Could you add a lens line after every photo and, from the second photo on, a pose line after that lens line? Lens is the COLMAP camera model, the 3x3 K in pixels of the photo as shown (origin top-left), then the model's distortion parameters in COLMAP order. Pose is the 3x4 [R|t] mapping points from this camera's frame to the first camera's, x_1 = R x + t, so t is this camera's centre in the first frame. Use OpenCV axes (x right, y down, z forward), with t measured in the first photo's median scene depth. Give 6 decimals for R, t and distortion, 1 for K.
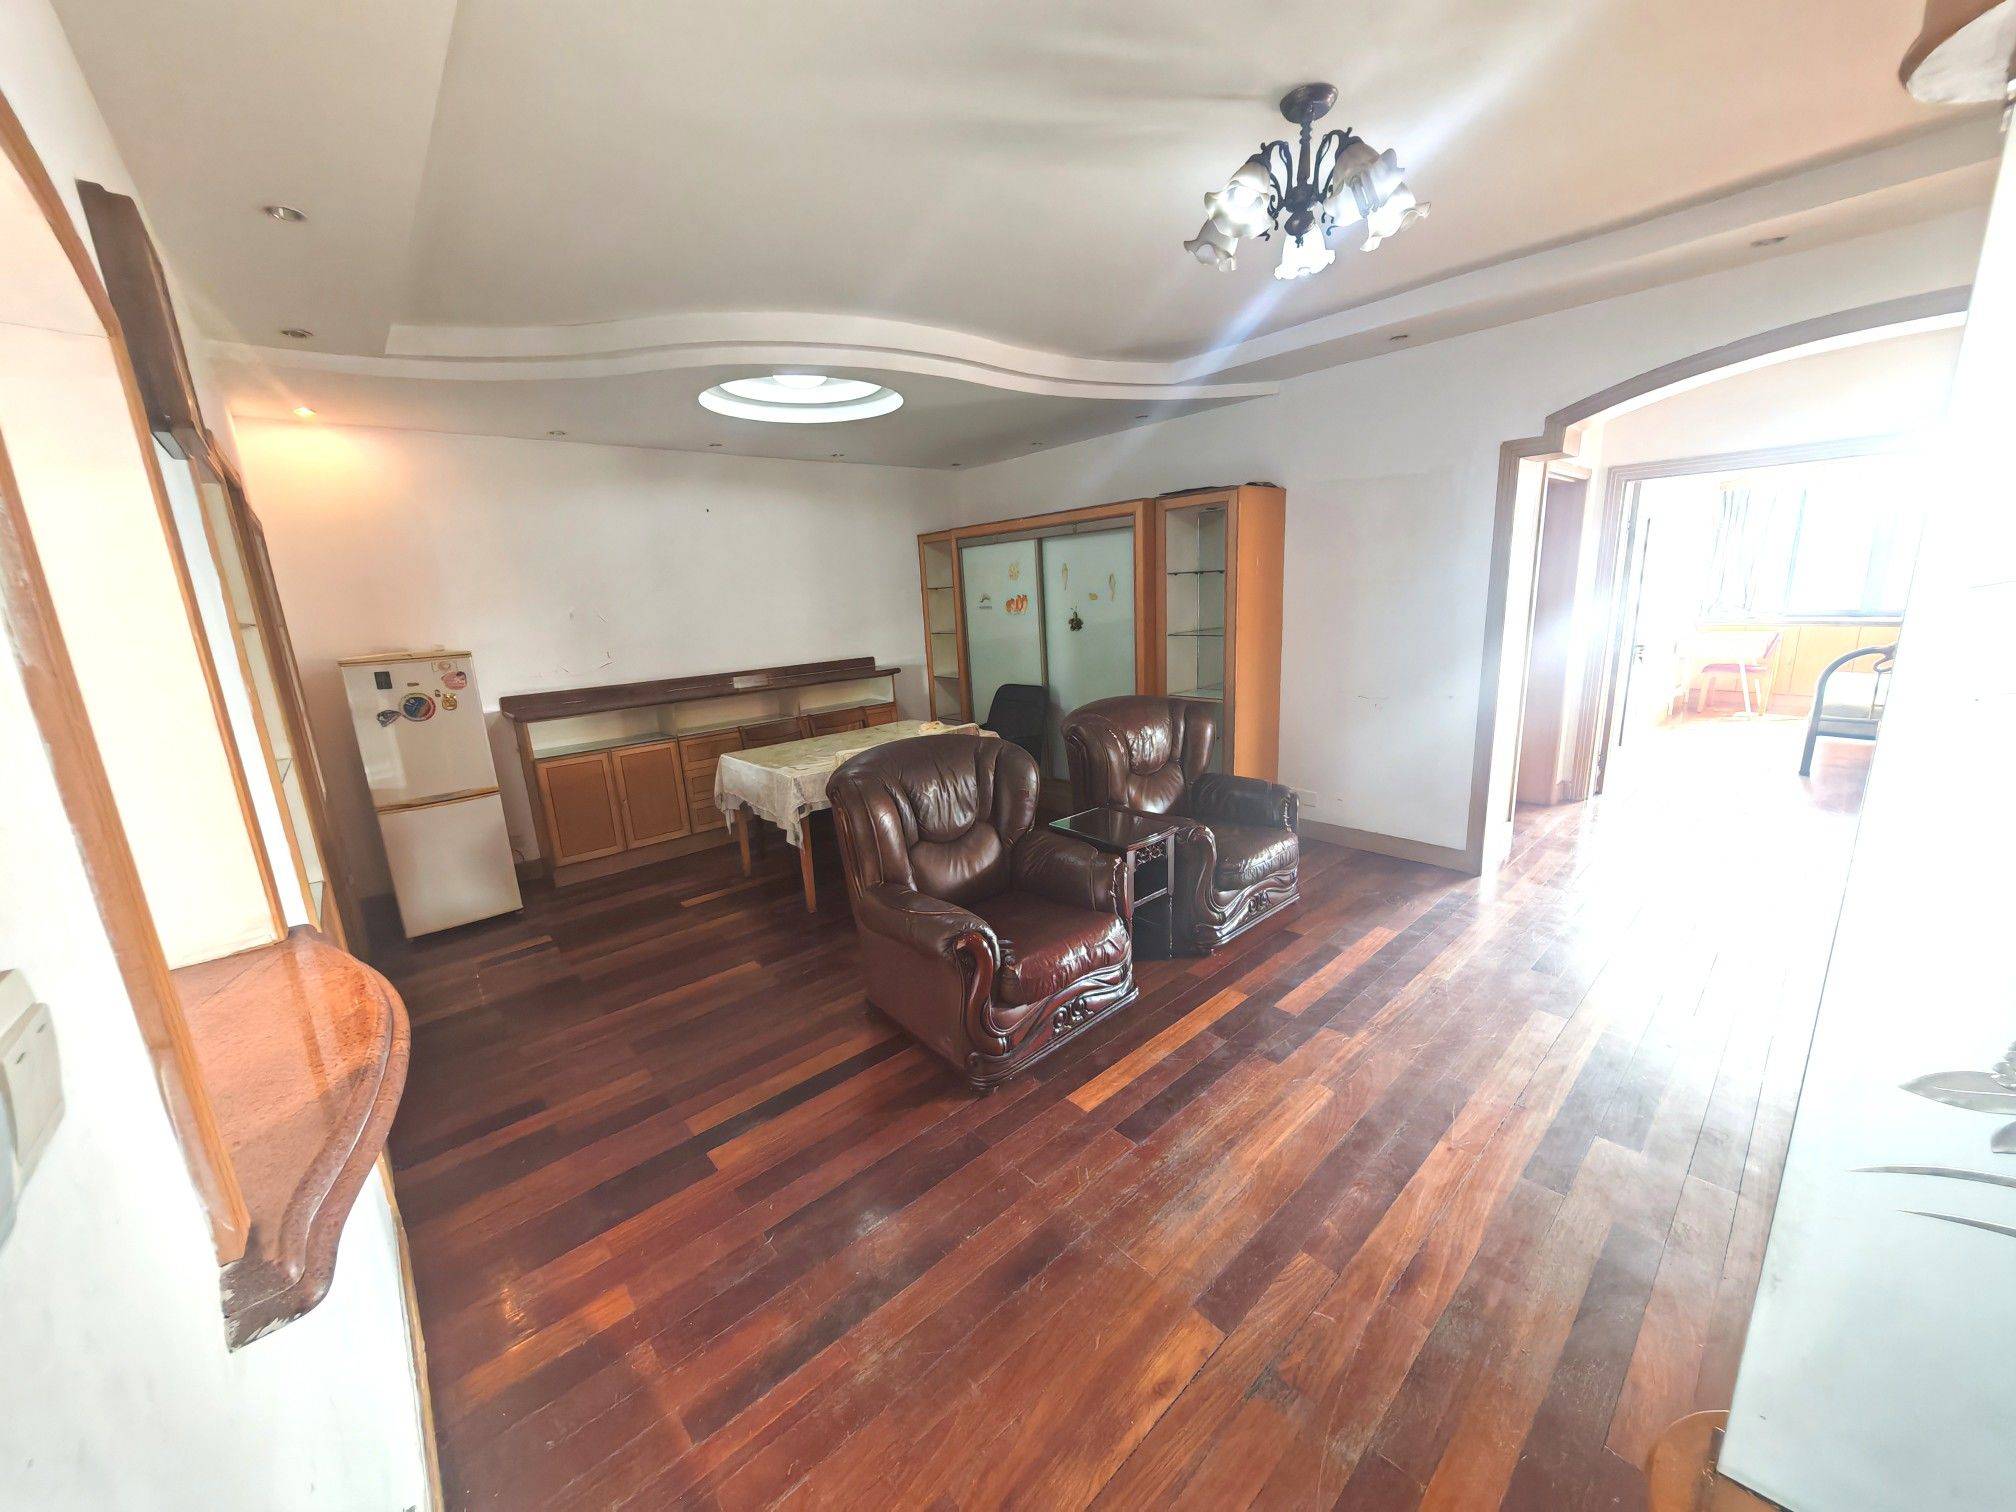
lens RADIAL K [[753.0, 0, 999.5], [0, 753.0, 760.6], [0, 0, 1]] dist [0.000586, 0.000145]
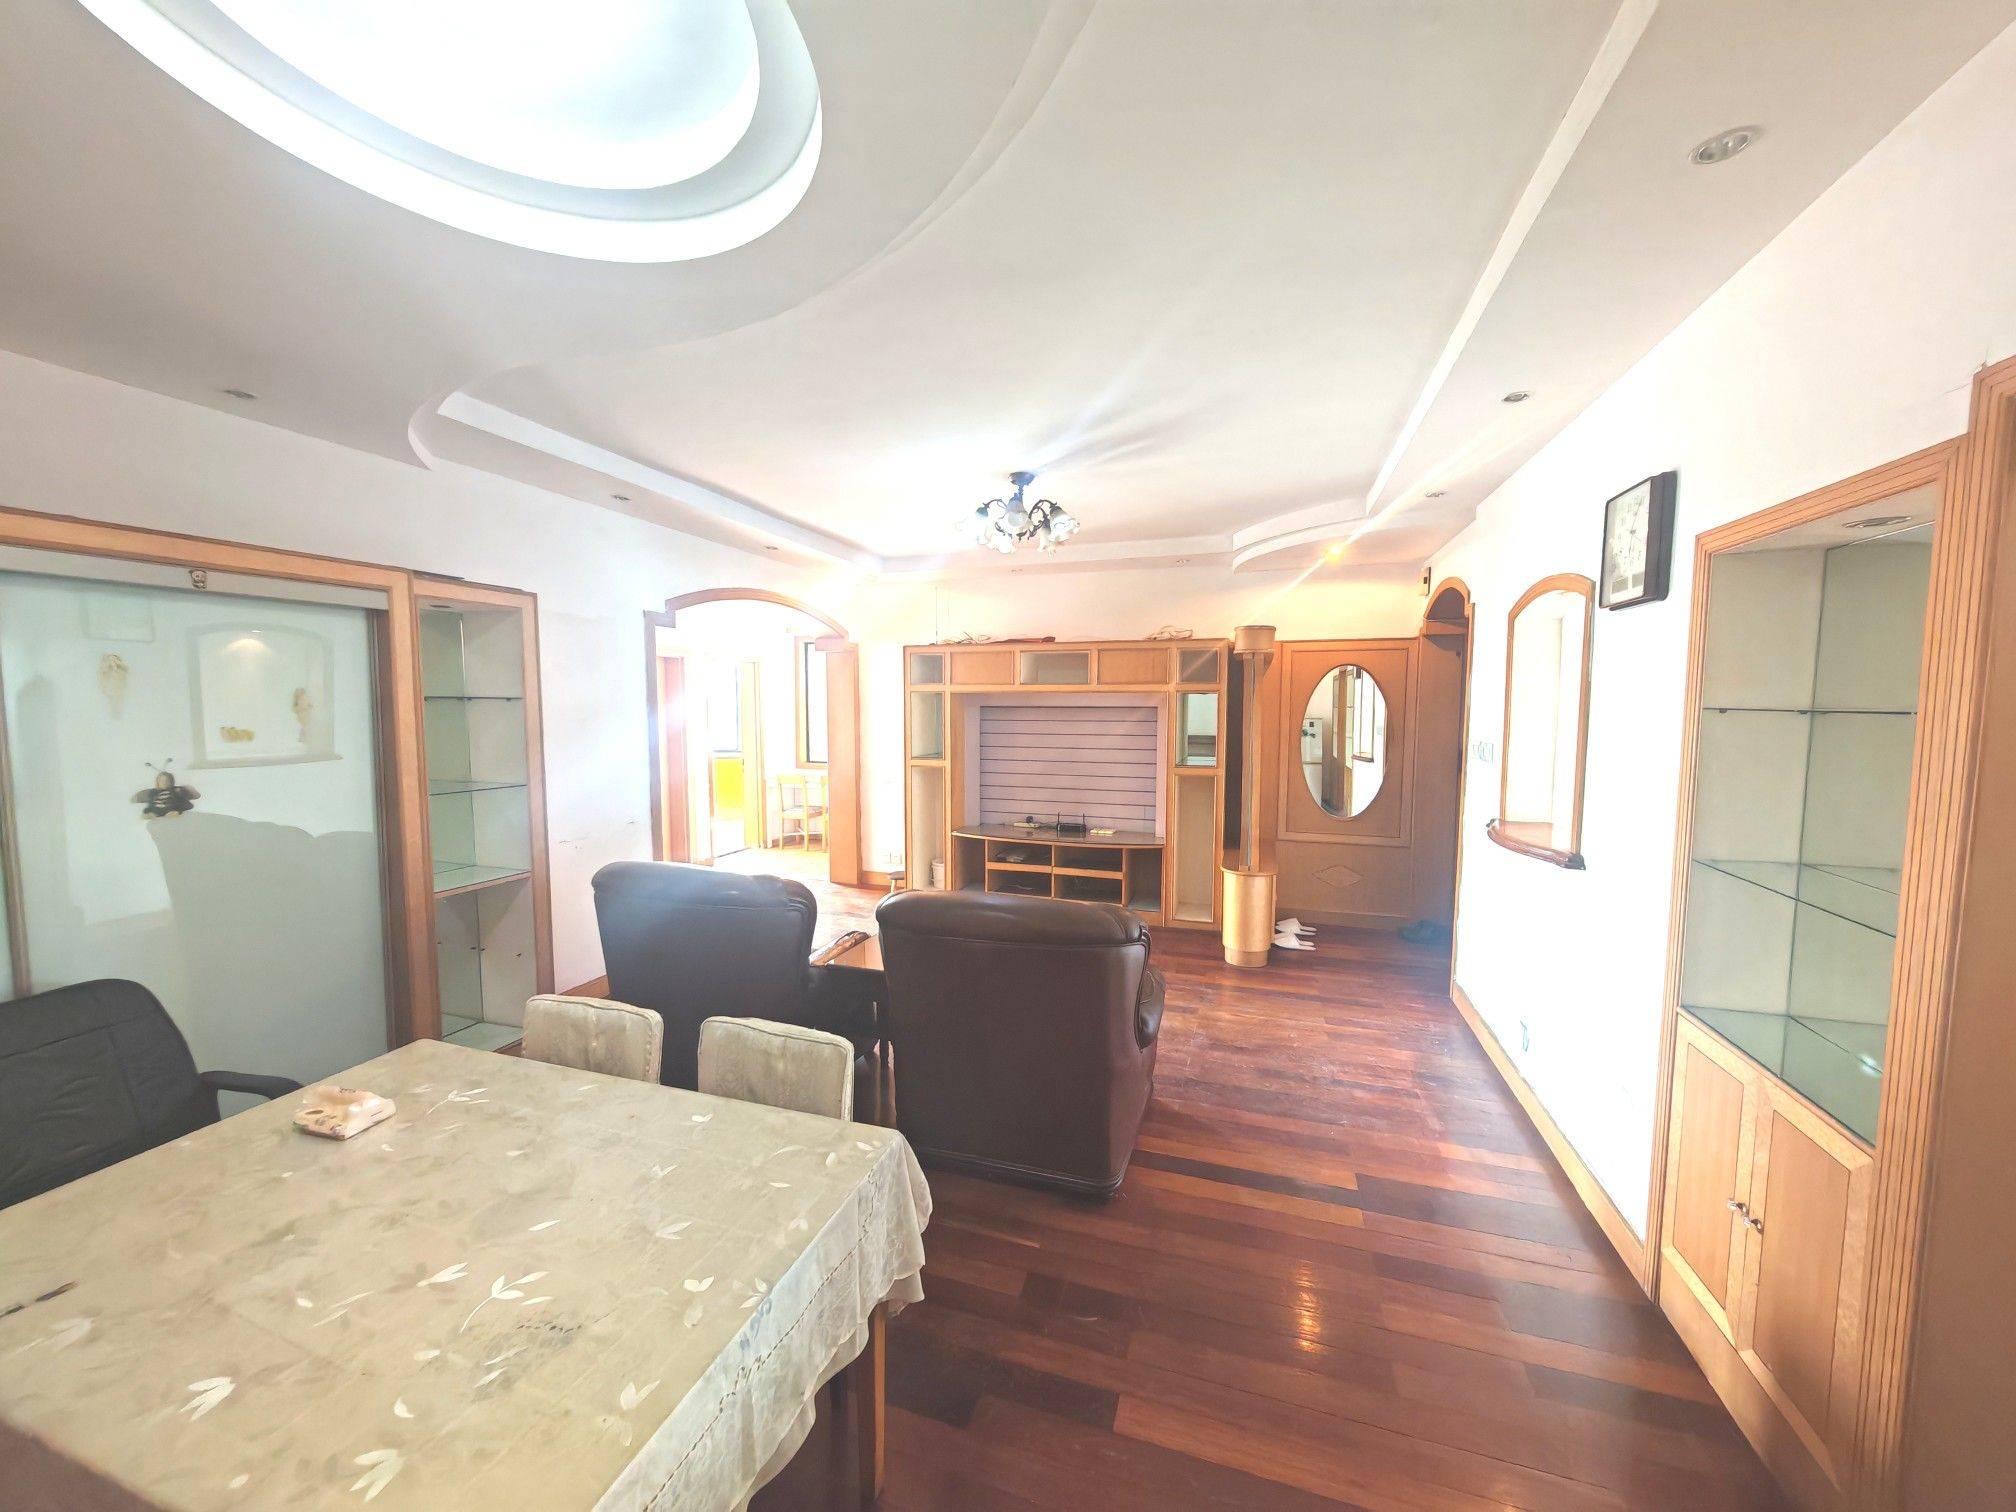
lens RADIAL K [[753.0, 0, 999.5], [0, 753.0, 760.6], [0, 0, 1]] dist [0.000586, 0.000145]
pose [[-0.494878, -0.013580, 0.868856, -1.044305], [0.216317, 0.966476, 0.138315, -0.347272], [-0.841607, 0.256398, -0.475350, 1.745759]]
